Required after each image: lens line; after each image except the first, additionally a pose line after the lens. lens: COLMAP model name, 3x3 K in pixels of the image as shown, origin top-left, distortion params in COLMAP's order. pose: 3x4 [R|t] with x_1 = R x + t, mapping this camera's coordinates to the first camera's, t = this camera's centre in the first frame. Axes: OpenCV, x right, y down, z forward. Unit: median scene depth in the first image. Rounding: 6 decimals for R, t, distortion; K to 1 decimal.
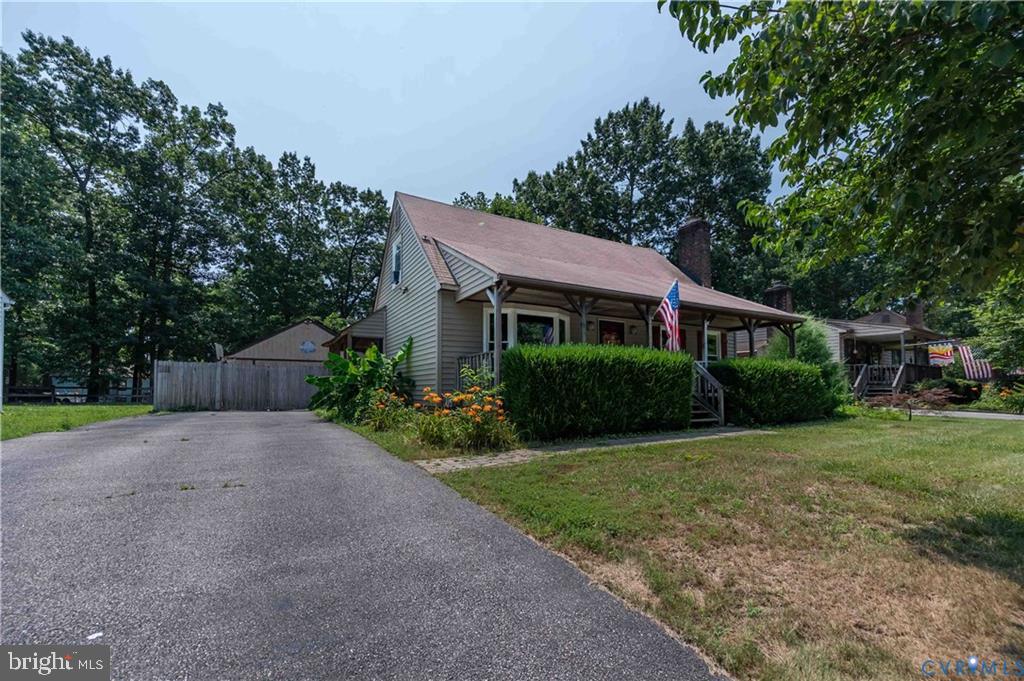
lens RADIAL K [[400.4, 0, 512.0], [0, 400.4, 368.8], [0, 0, 1]] dist [-0.000245, 0.000011]
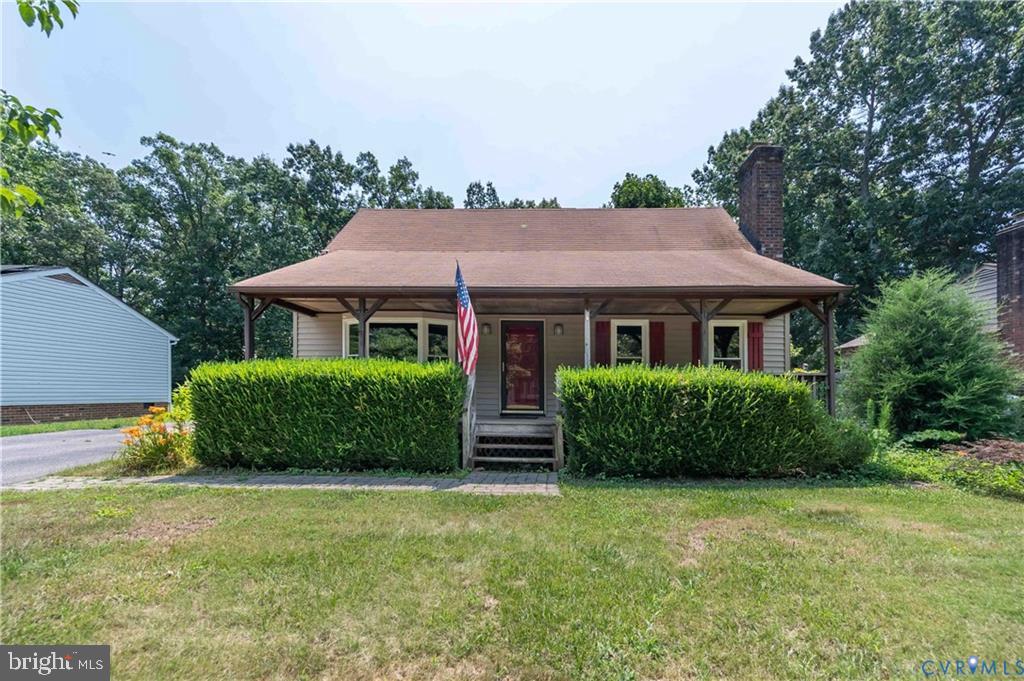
lens RADIAL K [[414.5, 0, 512.0], [0, 414.5, 384.4], [0, 0, 1]] dist [0.000409, 0.000080]
pose [[0.864819, -0.002670, -0.502076, 0.169019], [0.013191, 0.999762, 0.017403, -0.002476], [0.501910, -0.021673, 0.864648, 0.079806]]
